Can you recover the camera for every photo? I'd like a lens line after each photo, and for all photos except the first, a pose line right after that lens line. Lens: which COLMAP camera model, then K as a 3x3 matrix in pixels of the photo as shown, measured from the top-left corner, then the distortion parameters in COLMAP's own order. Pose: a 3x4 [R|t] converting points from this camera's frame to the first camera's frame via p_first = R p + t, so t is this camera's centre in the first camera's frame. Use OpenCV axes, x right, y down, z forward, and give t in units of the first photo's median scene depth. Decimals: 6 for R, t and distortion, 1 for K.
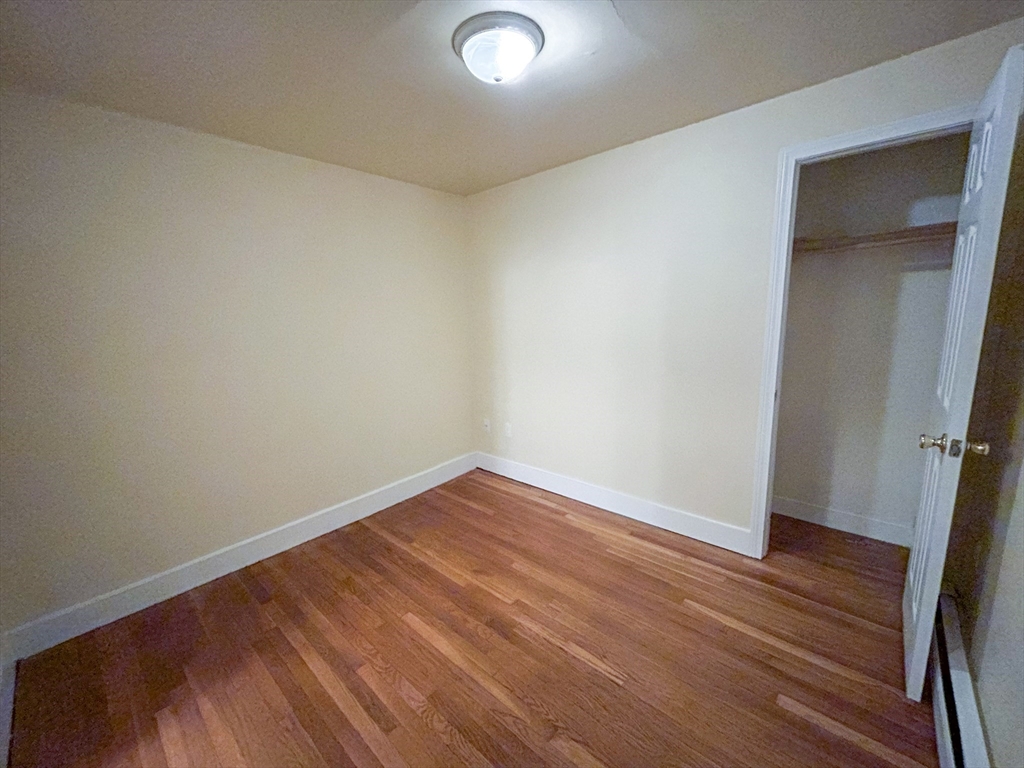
lens RADIAL K [[412.9, 0, 511.2], [0, 412.9, 384.8], [0, 0, 1]] dist [-0.005936, -0.000048]
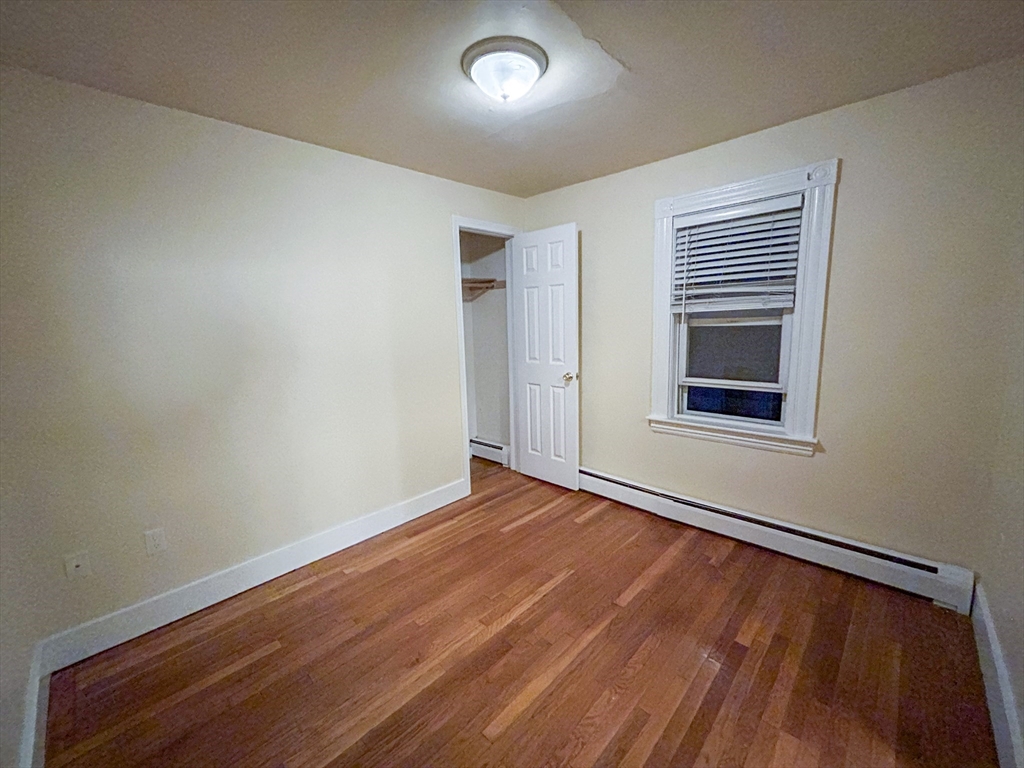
lens RADIAL K [[413.7, 0, 510.7], [0, 413.7, 383.6], [0, 0, 1]] dist [0.000401, 0.000670]
pose [[0.032386, -0.131317, 0.990811, -1.130264], [0.198437, 0.972441, 0.122396, -0.148335], [-0.979579, 0.192649, 0.057552, 1.021713]]
